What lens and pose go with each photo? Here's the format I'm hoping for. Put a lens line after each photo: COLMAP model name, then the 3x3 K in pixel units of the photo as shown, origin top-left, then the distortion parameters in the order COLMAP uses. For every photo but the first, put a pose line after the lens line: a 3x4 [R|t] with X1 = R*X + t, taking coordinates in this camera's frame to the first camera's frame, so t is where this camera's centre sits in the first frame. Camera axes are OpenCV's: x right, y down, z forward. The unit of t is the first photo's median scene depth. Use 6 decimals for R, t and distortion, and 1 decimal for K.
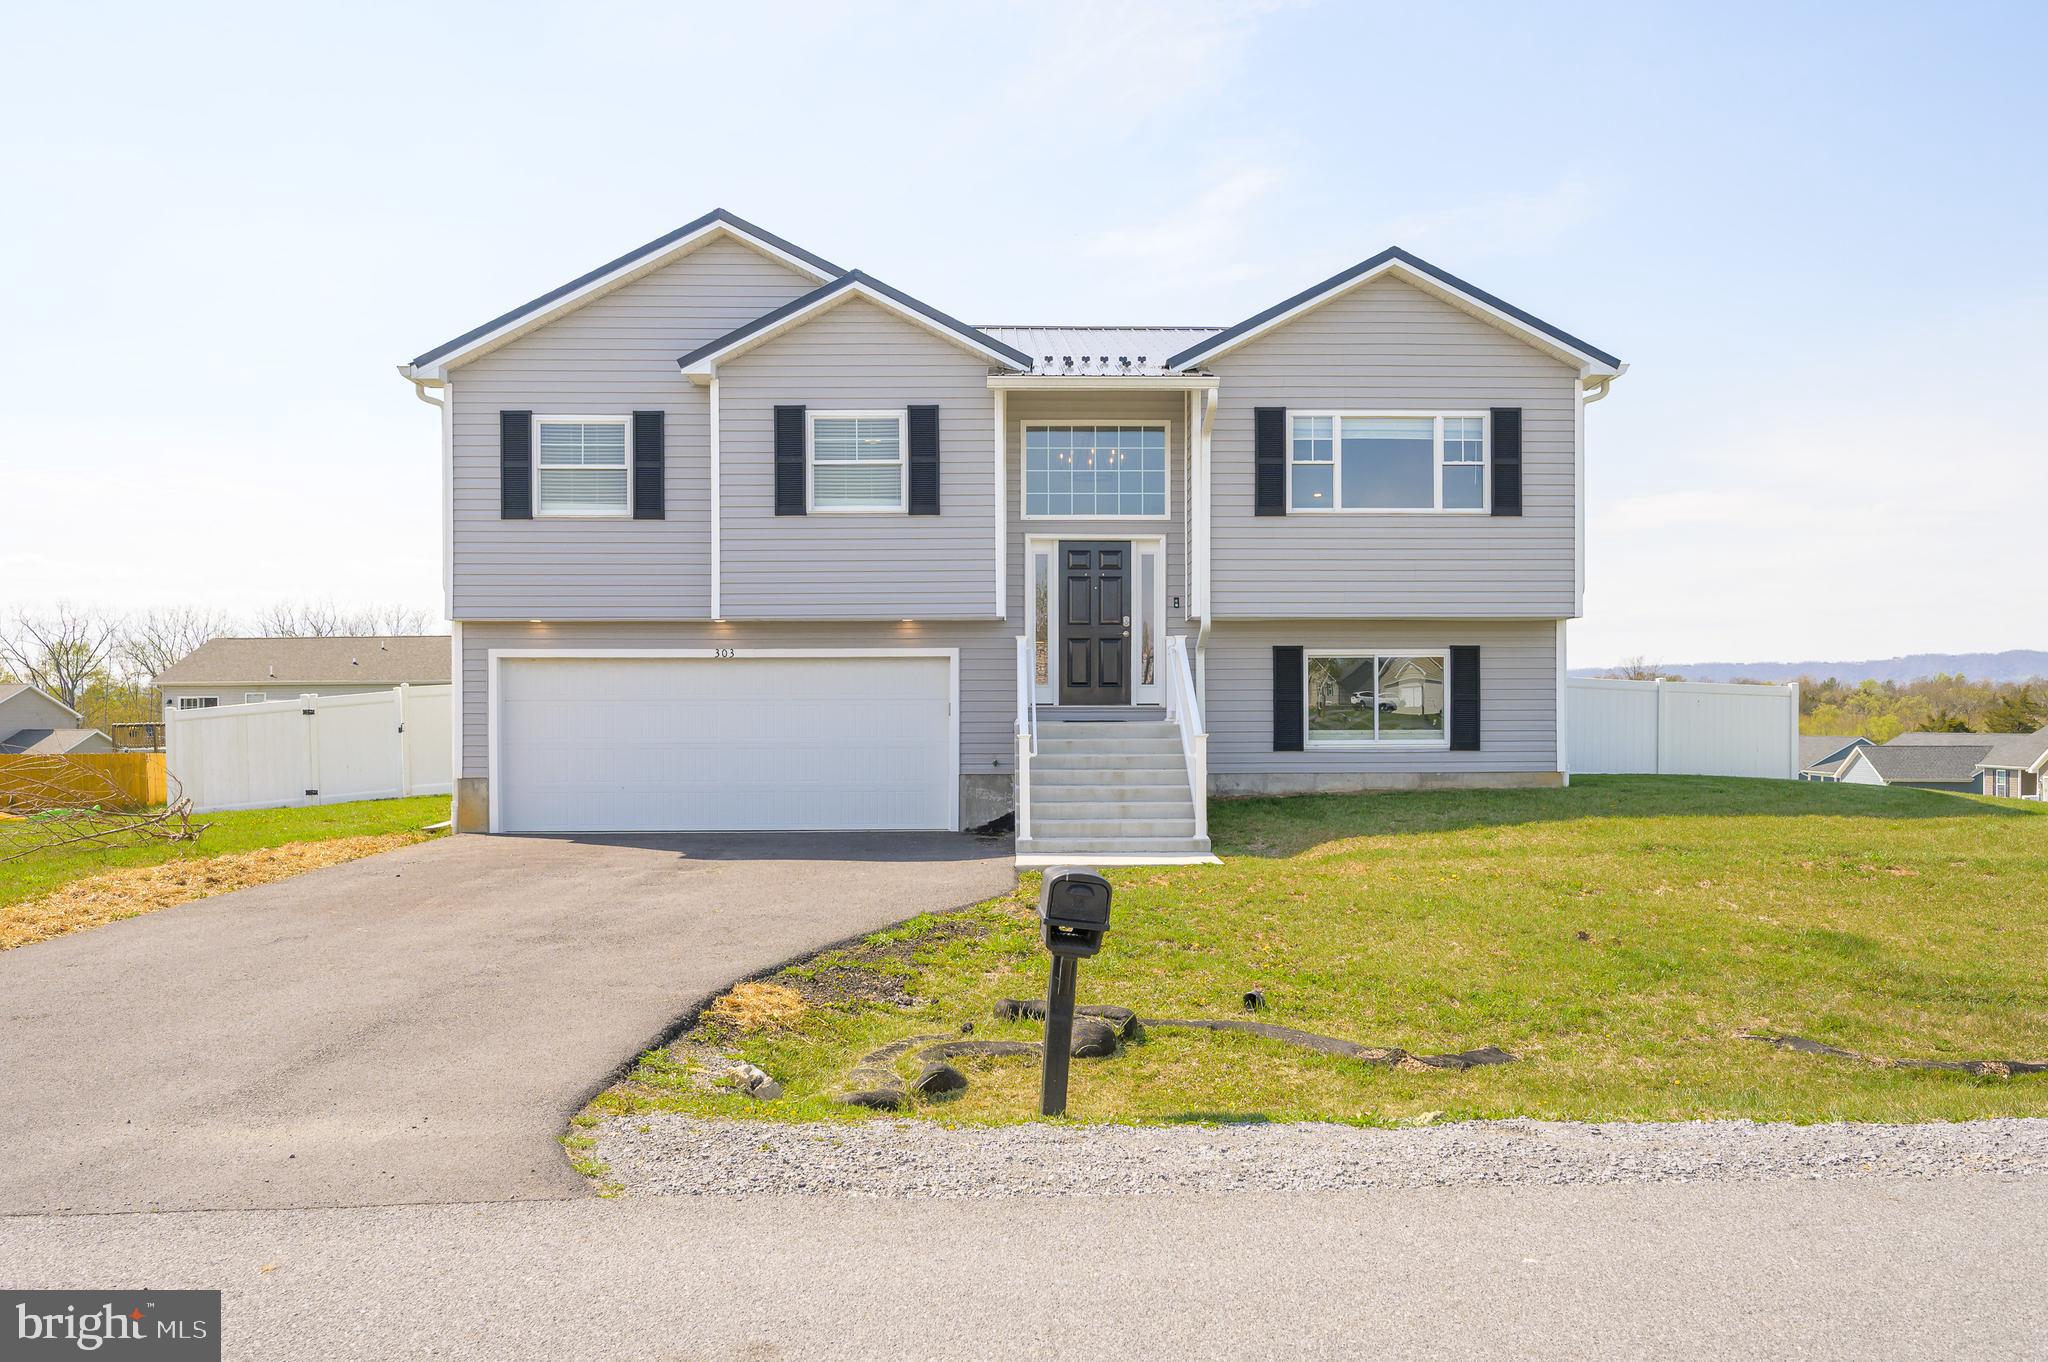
lens RADIAL K [[1518.0, 0, 1085.2], [0, 1518.0, 736.8], [0, 0, 1]] dist [0.001479, -0.005227]
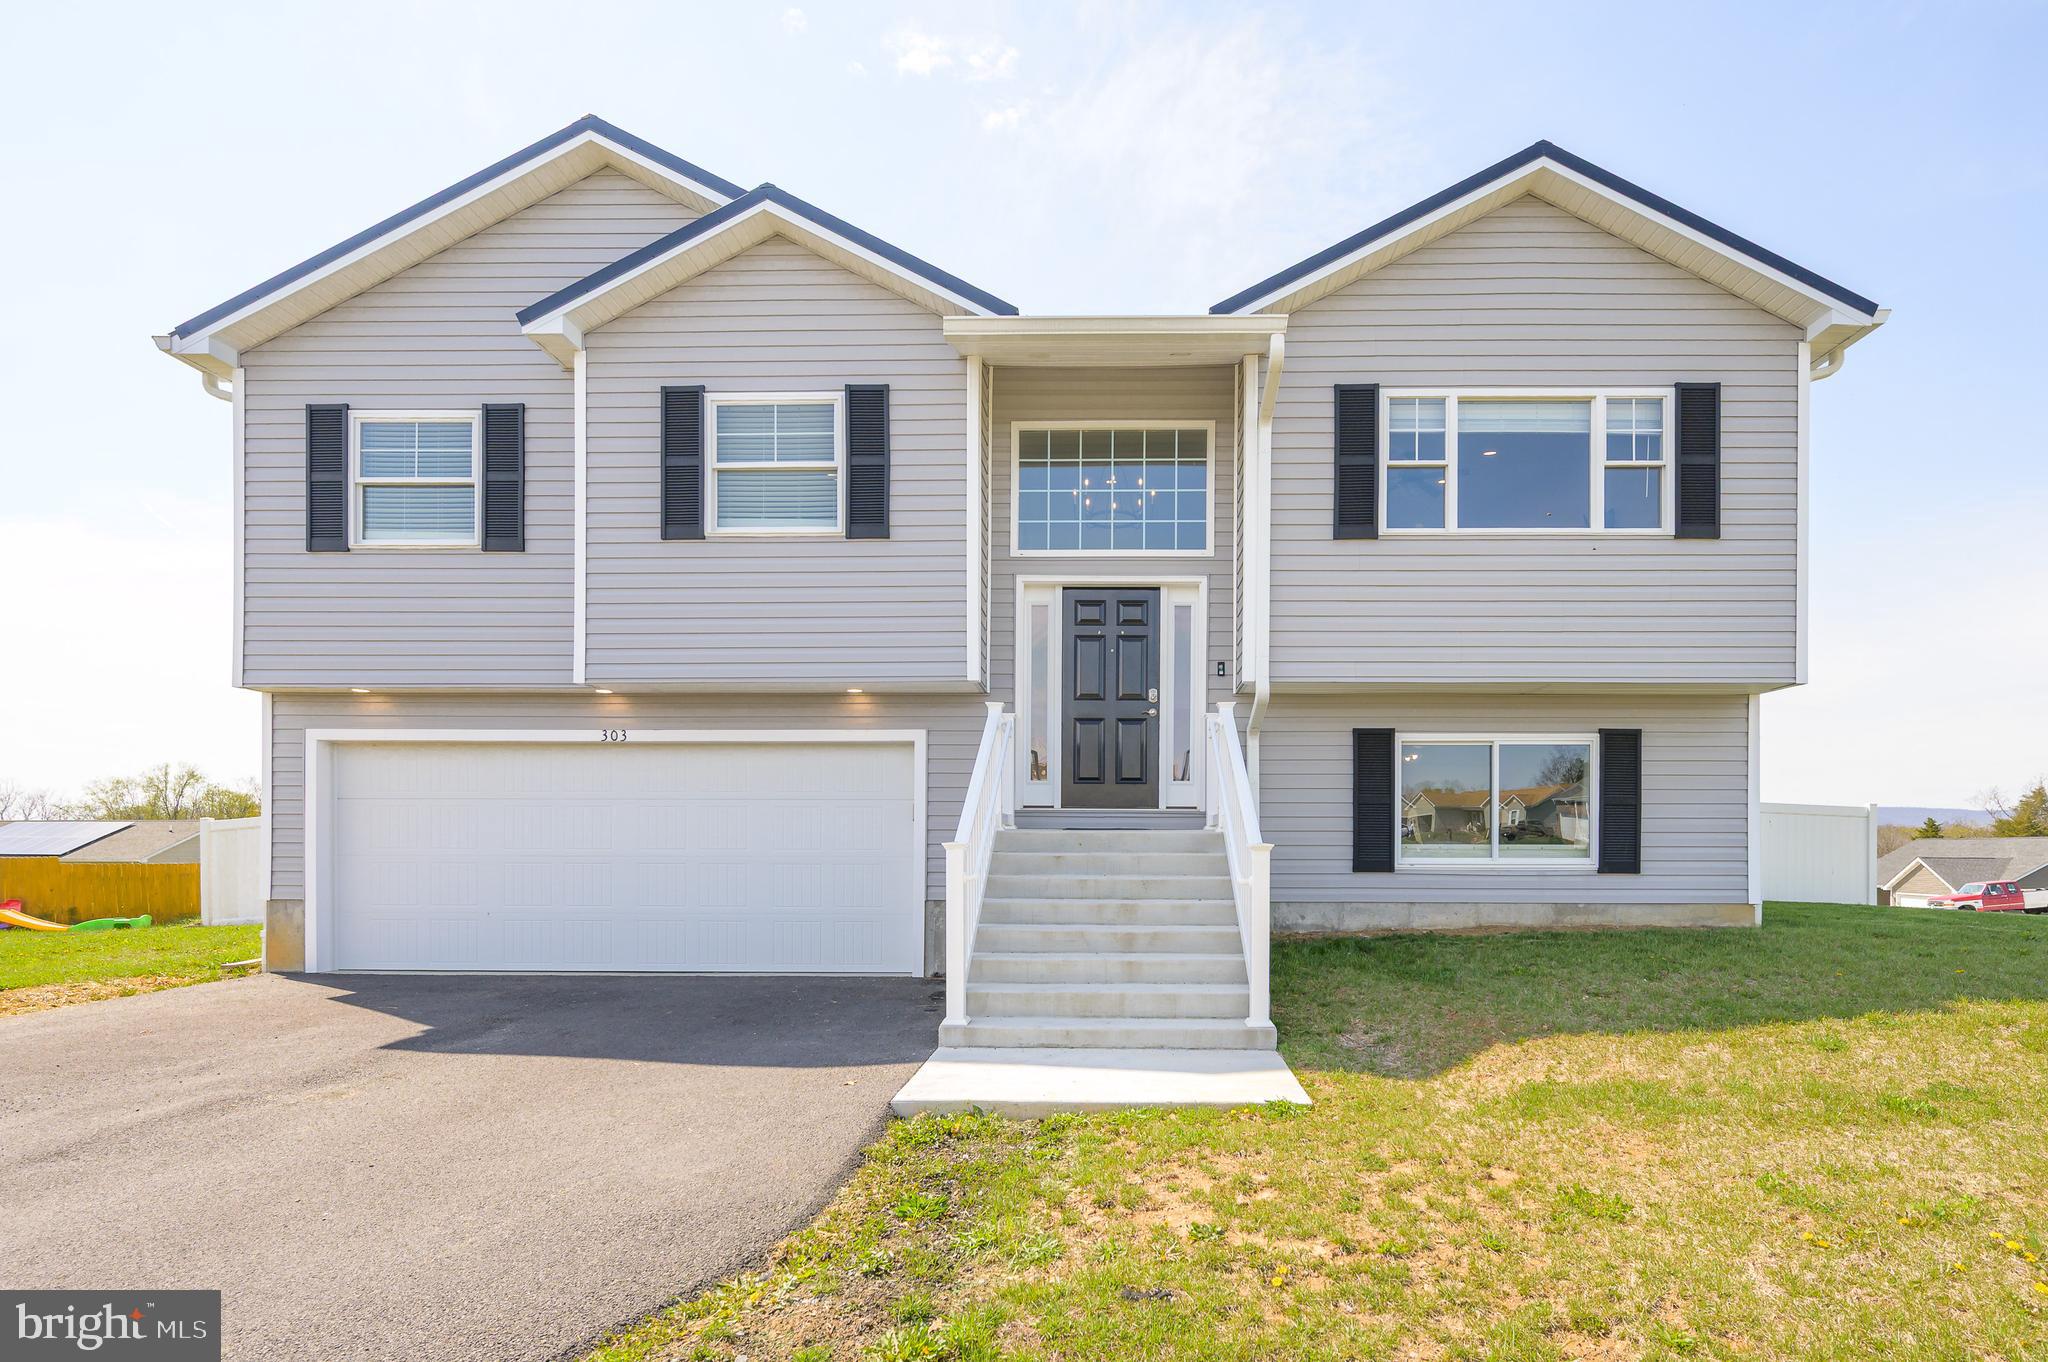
lens RADIAL K [[989.0, 0, 1112.4], [0, 989.0, 852.3], [0, 0, 1]] dist [0.001242, -0.001115]
pose [[0.998632, 0.007255, -0.051781, 0.033809], [-0.007526, 0.999959, -0.005040, 0.003096], [0.051742, 0.005422, 0.998646, 0.533398]]
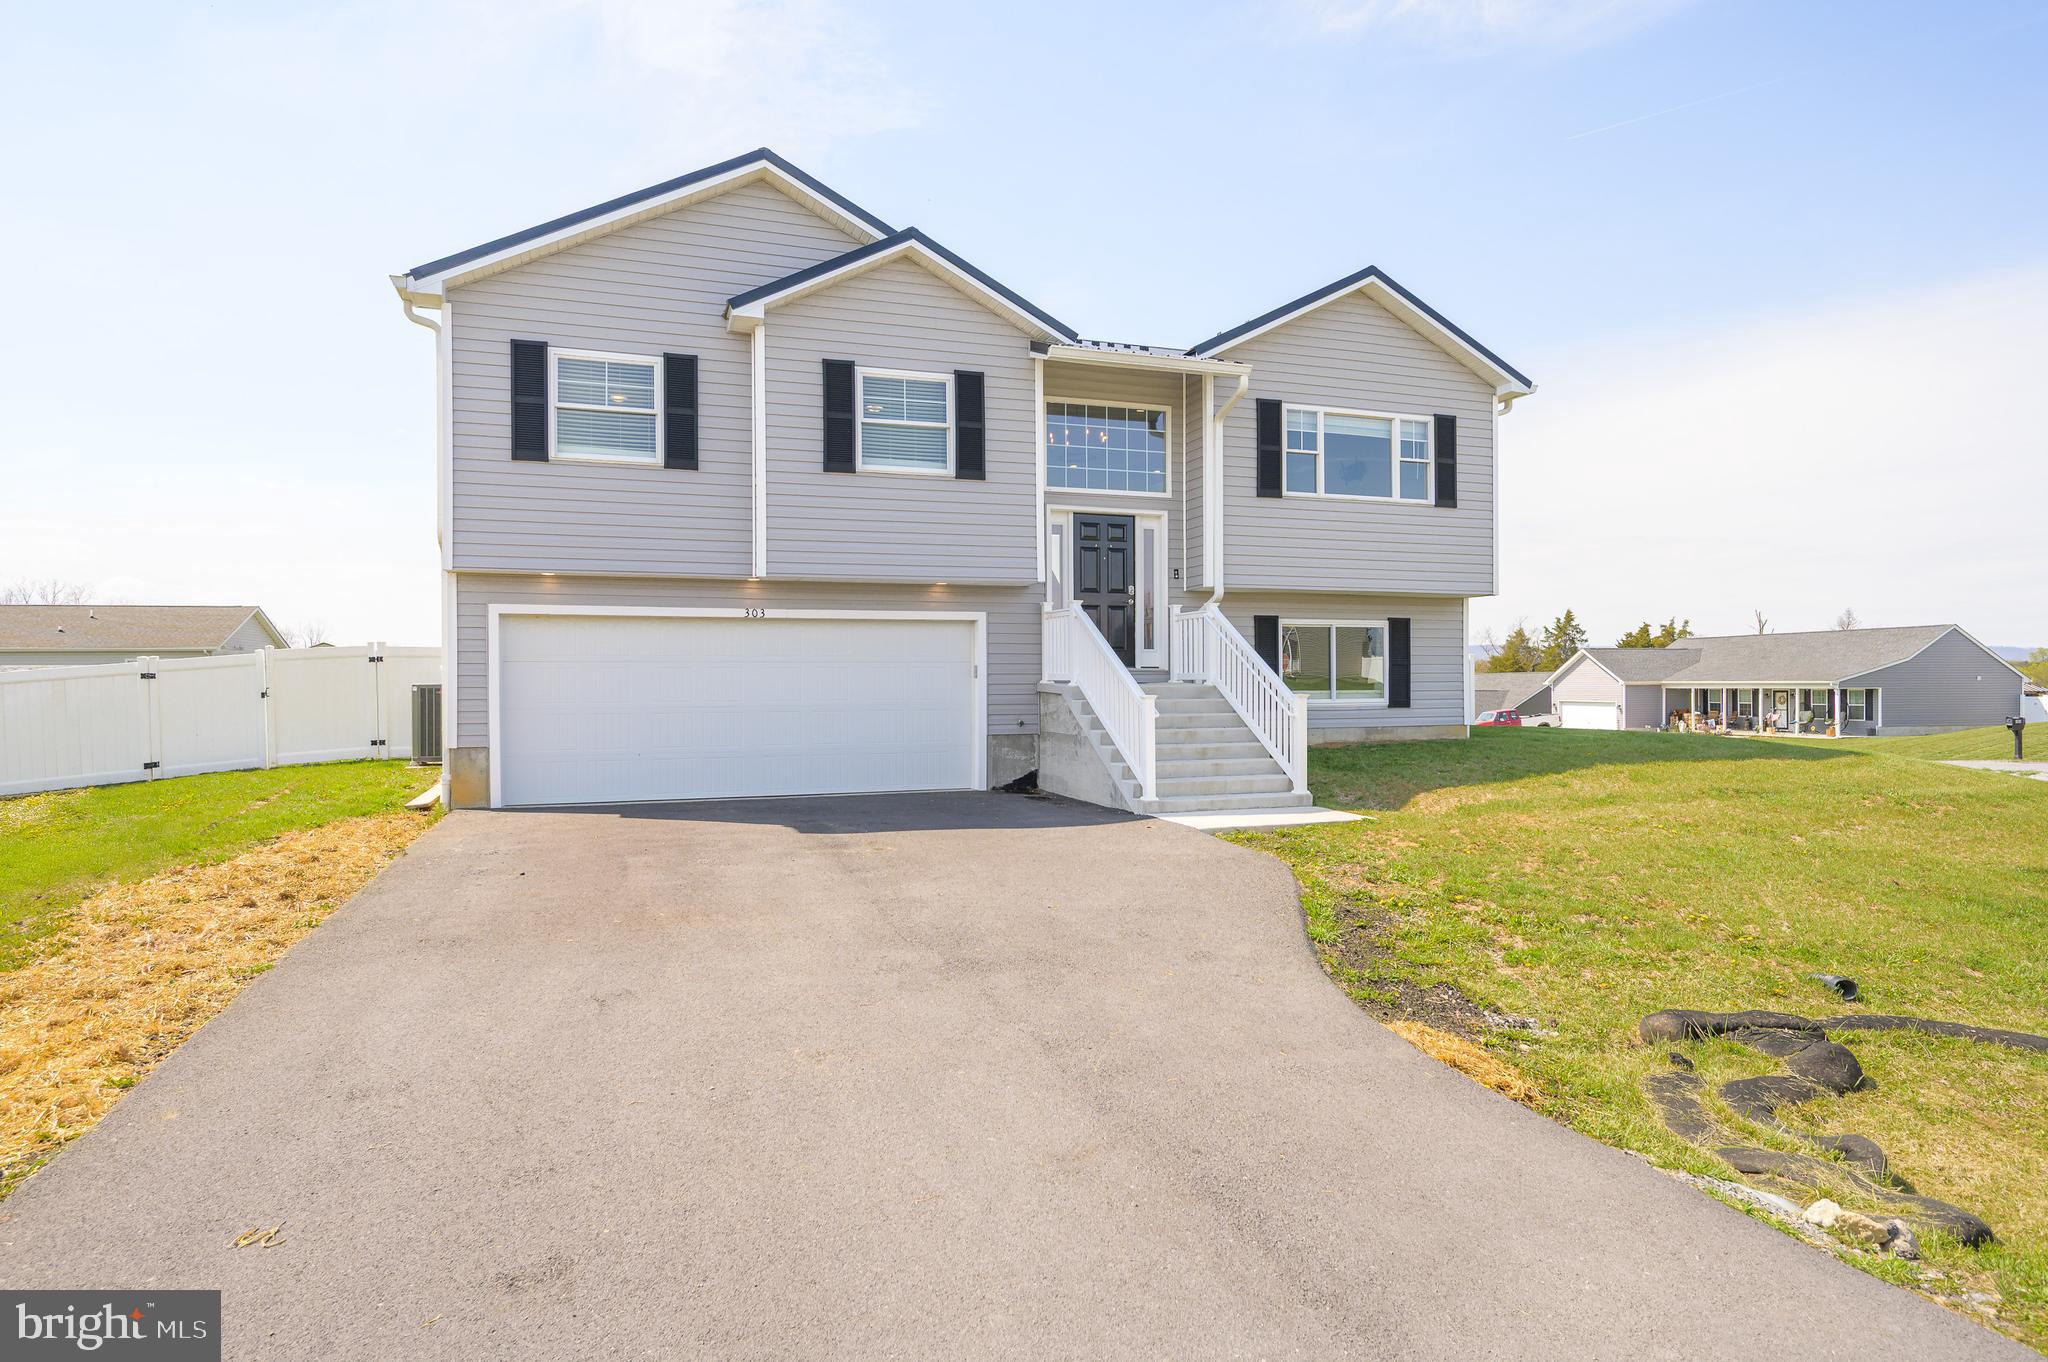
lens RADIAL K [[1128.2, 0, 1038.6], [0, 1128.2, 690.6], [0, 0, 1]] dist [0.000631, 0.001524]
pose [[0.953410, -0.003488, 0.301656, -0.285991], [0.005575, 0.999966, -0.006060, -0.000449], [-0.301625, 0.007459, 0.953397, 0.265451]]
